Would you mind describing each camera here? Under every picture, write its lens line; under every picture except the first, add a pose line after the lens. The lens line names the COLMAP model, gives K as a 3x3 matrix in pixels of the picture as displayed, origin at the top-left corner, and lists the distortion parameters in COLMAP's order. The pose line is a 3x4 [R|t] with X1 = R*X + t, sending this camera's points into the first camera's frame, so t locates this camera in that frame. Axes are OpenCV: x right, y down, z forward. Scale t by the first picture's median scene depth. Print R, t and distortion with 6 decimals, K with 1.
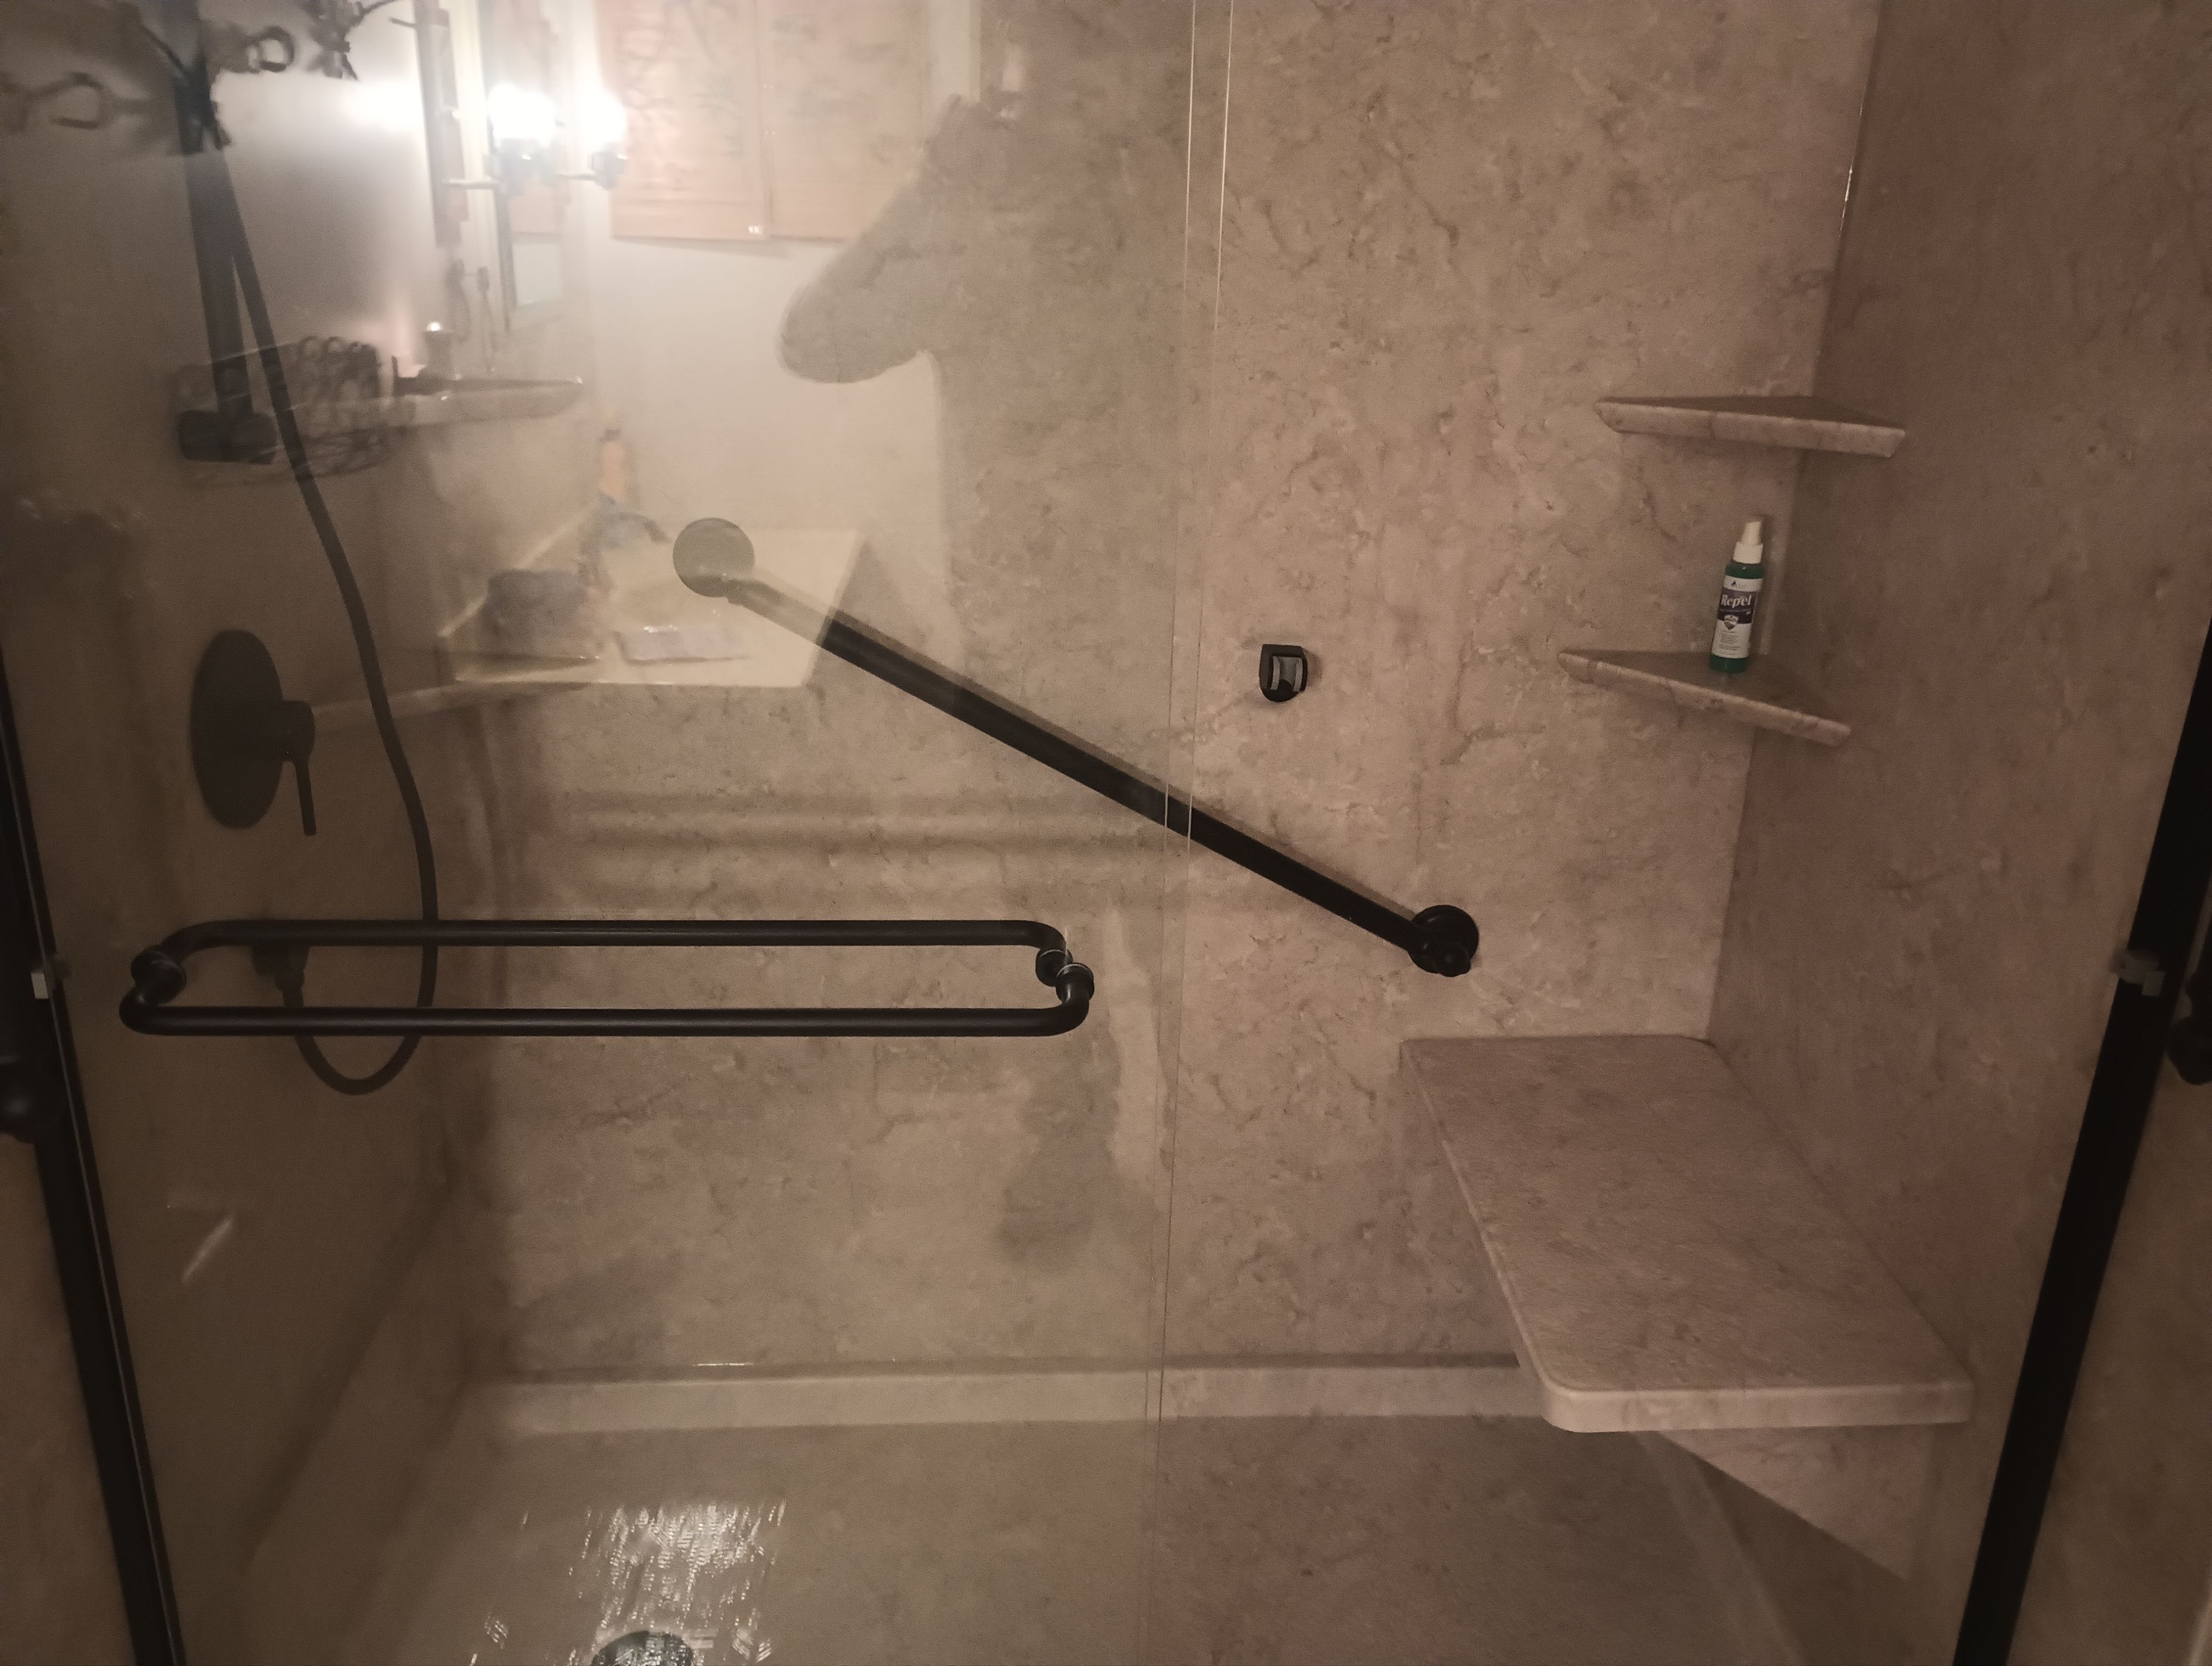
lens RADIAL K [[1731.0, 0, 1083.2], [0, 1731.0, 799.6], [0, 0, 1]] dist [0.065556, -0.072788]
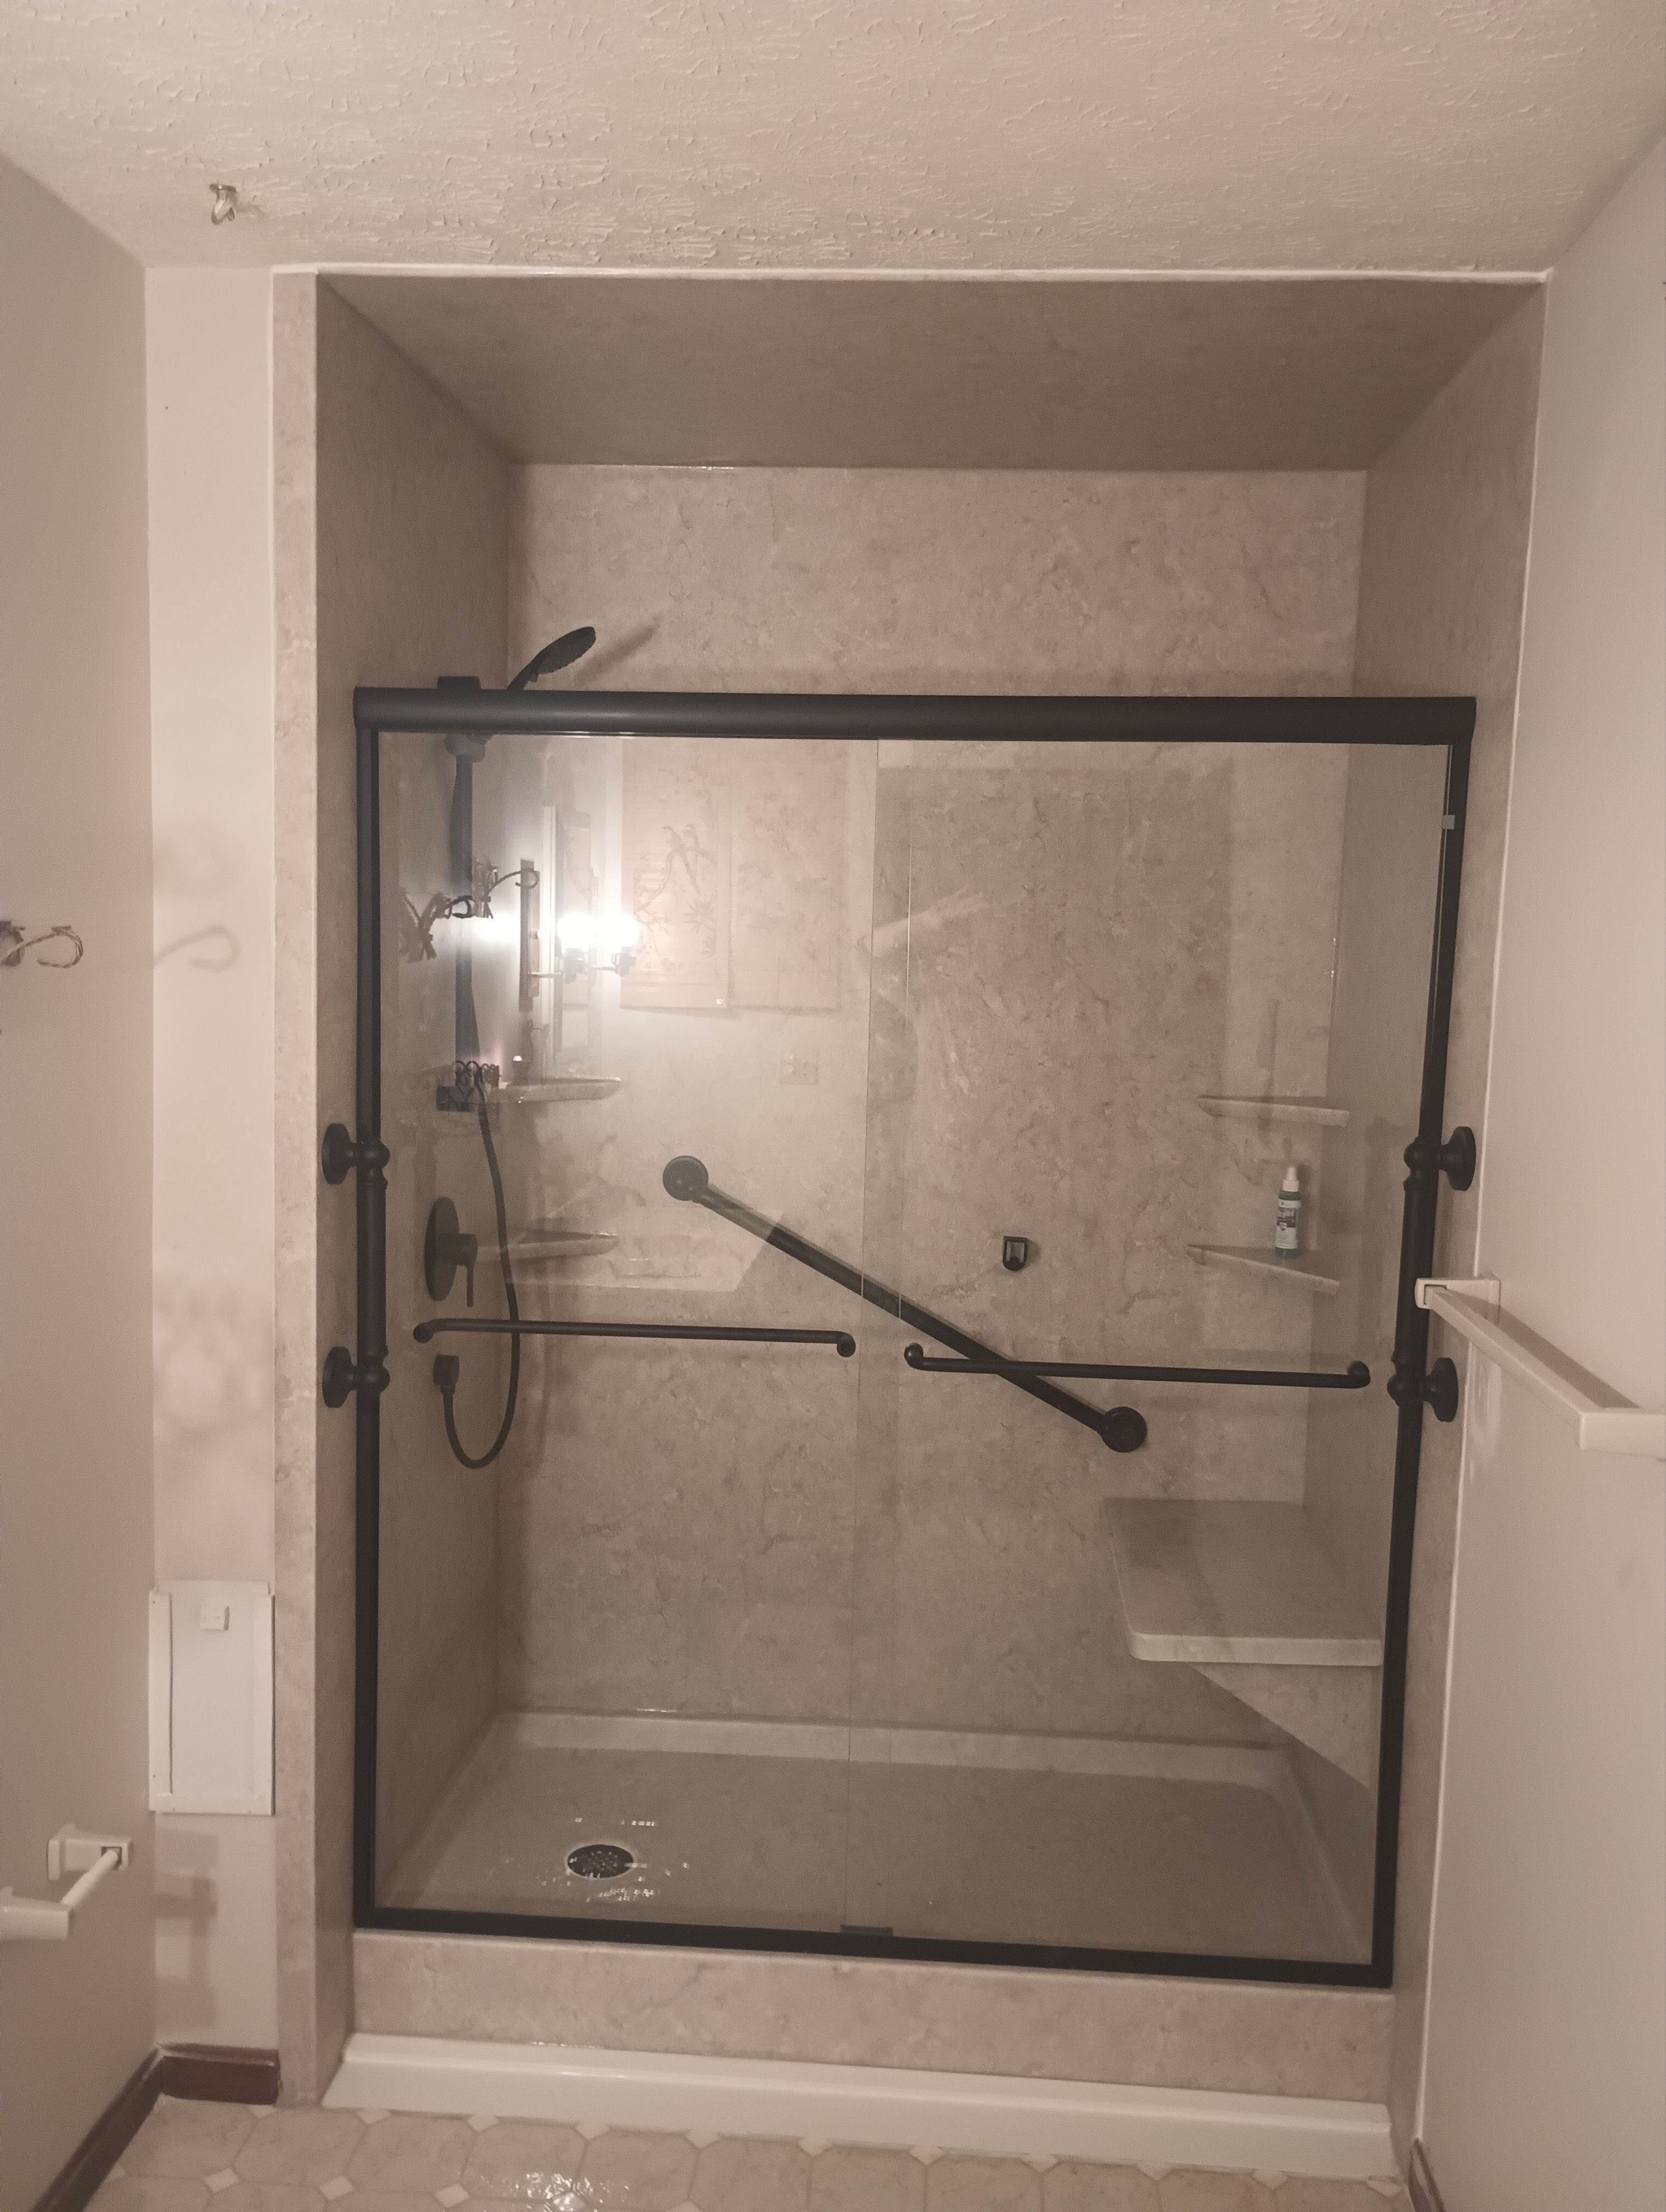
lens RADIAL K [[1731.0, 0, 803.4], [0, 1731.0, 1087.9], [0, 0, 1]] dist [0.065556, -0.072788]
pose [[0.992172, 0.009451, -0.124525, 0.116196], [-0.041959, 0.964395, -0.261117, 0.213147], [0.117623, 0.264298, 0.957242, -0.648313]]
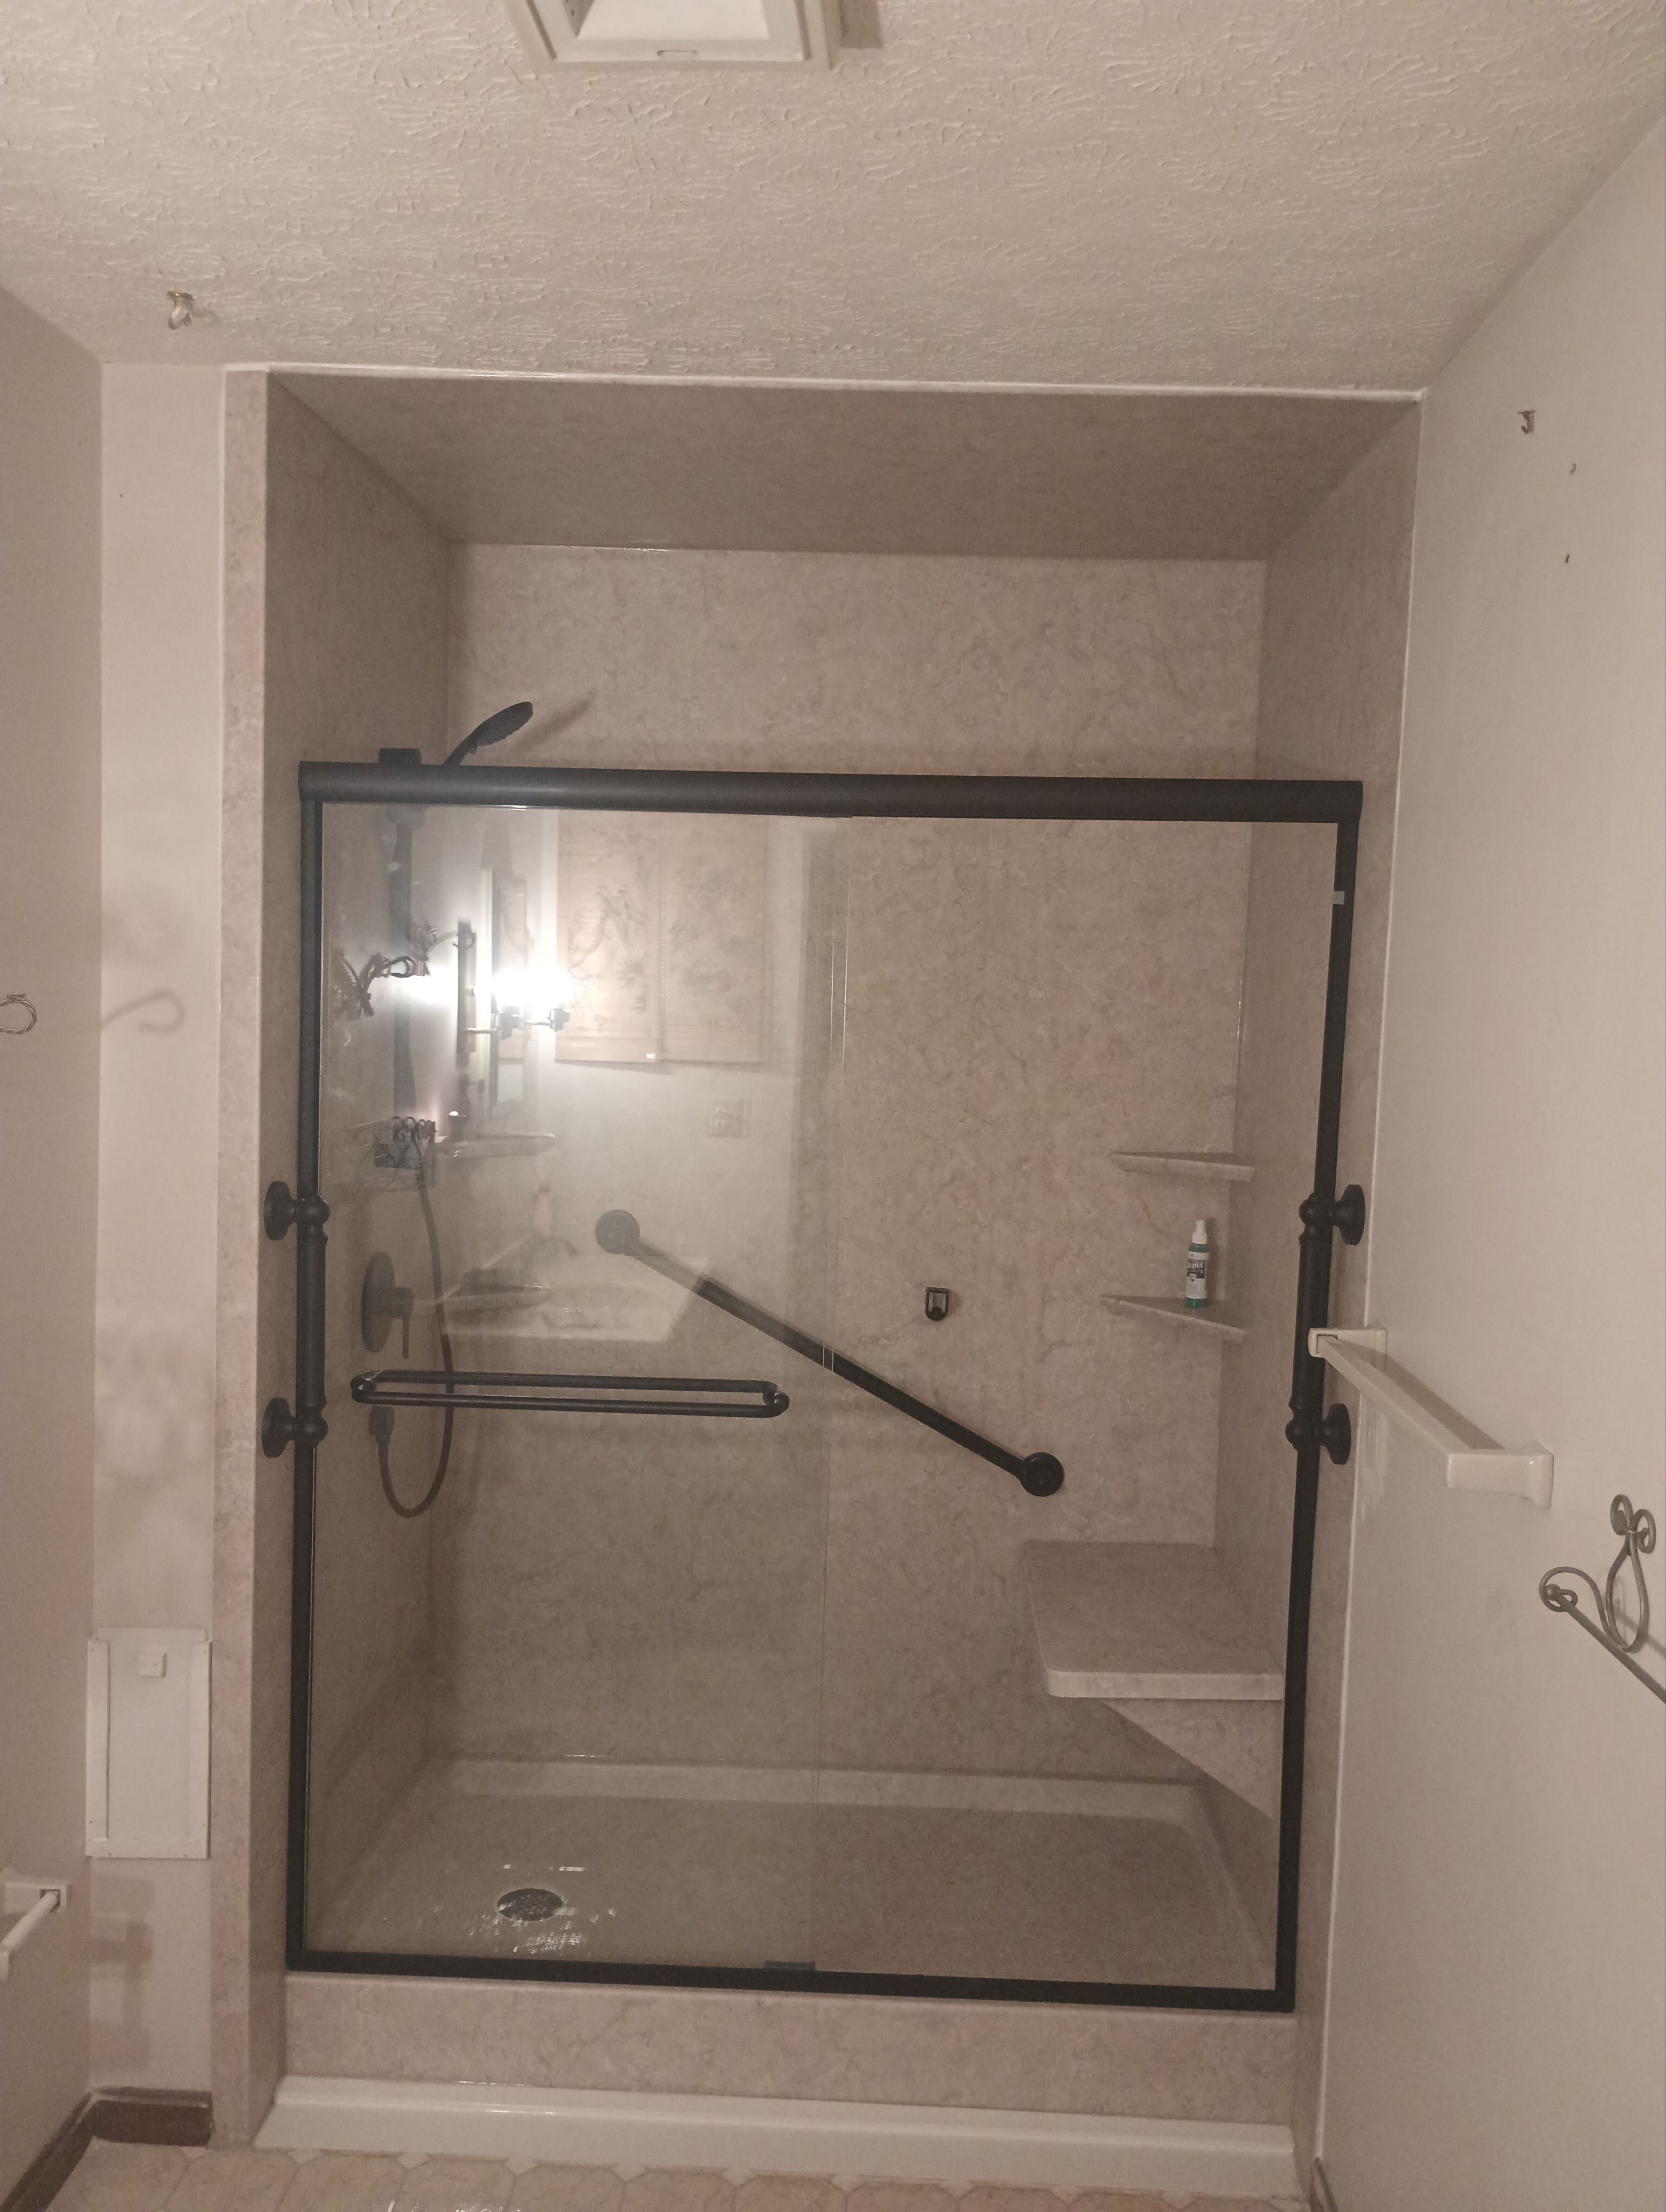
lens RADIAL K [[1731.0, 0, 803.4], [0, 1731.0, 1087.9], [0, 0, 1]] dist [0.065556, -0.072788]
pose [[0.996107, 0.008038, -0.087784, 0.128918], [-0.033202, 0.956709, -0.289147, 0.220145], [0.081660, 0.290936, 0.953251, -0.703527]]
